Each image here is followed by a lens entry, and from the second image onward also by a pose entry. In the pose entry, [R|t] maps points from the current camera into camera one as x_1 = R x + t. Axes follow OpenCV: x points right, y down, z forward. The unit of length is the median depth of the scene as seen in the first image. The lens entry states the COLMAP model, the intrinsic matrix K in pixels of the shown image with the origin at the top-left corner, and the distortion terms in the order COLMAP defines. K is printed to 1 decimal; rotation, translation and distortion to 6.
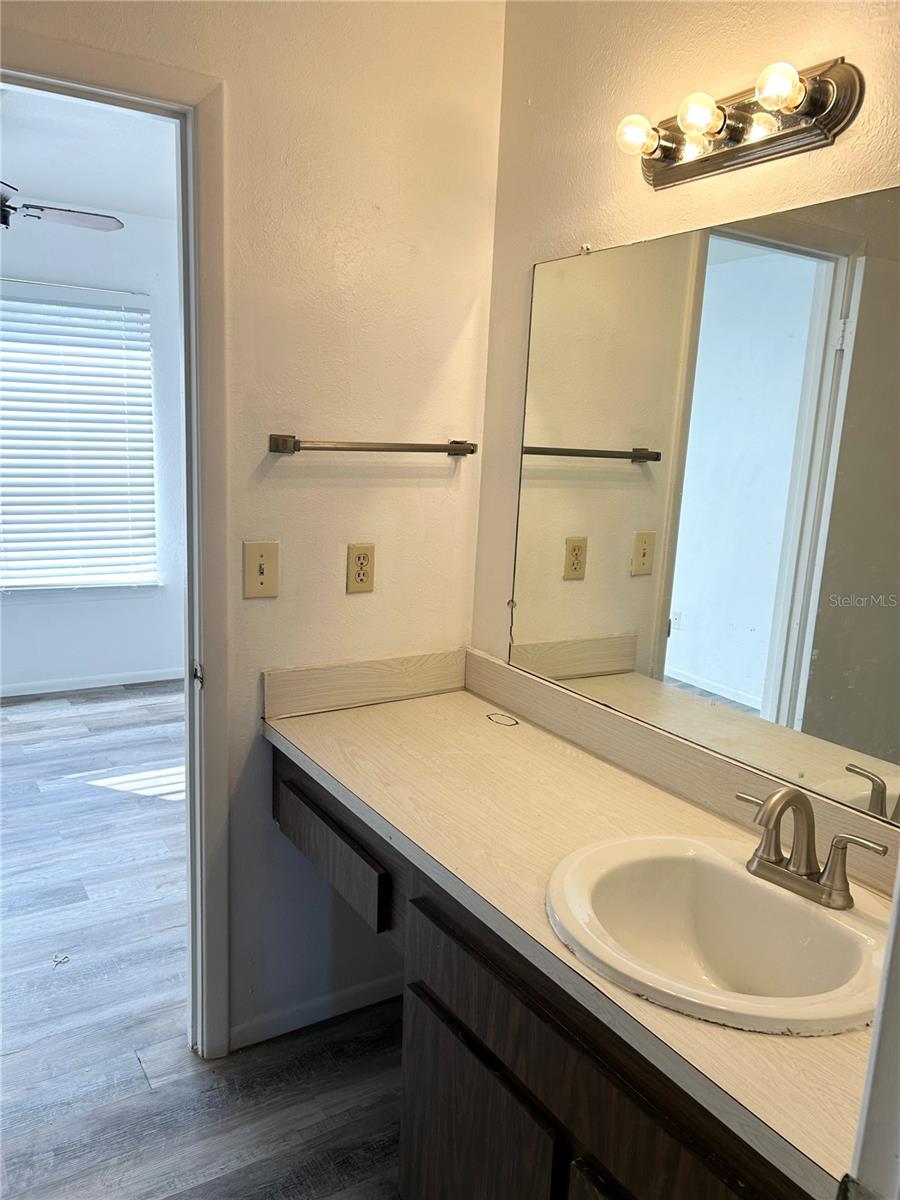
lens RADIAL K [[909.6, 0, 443.7], [0, 909.6, 594.1], [0, 0, 1]] dist [0.036965, -0.040956]
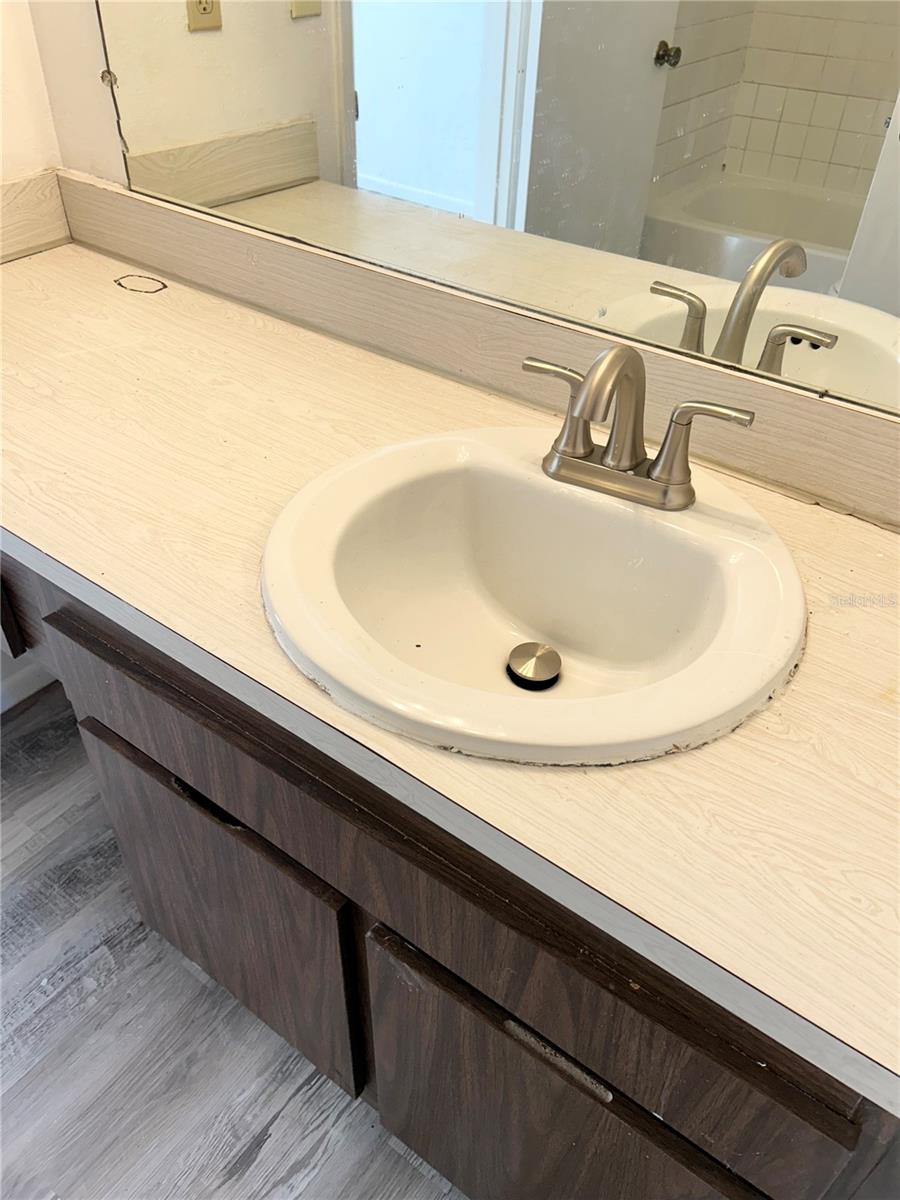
lens RADIAL K [[922.5, 0, 438.5], [0, 922.5, 601.6], [0, 0, 1]] dist [0.034311, -0.023825]
pose [[0.936013, -0.240419, 0.257057, 0.050217], [0.086979, 0.865698, 0.492951, 0.033937], [-0.341048, -0.439050, 0.831217, 0.358431]]
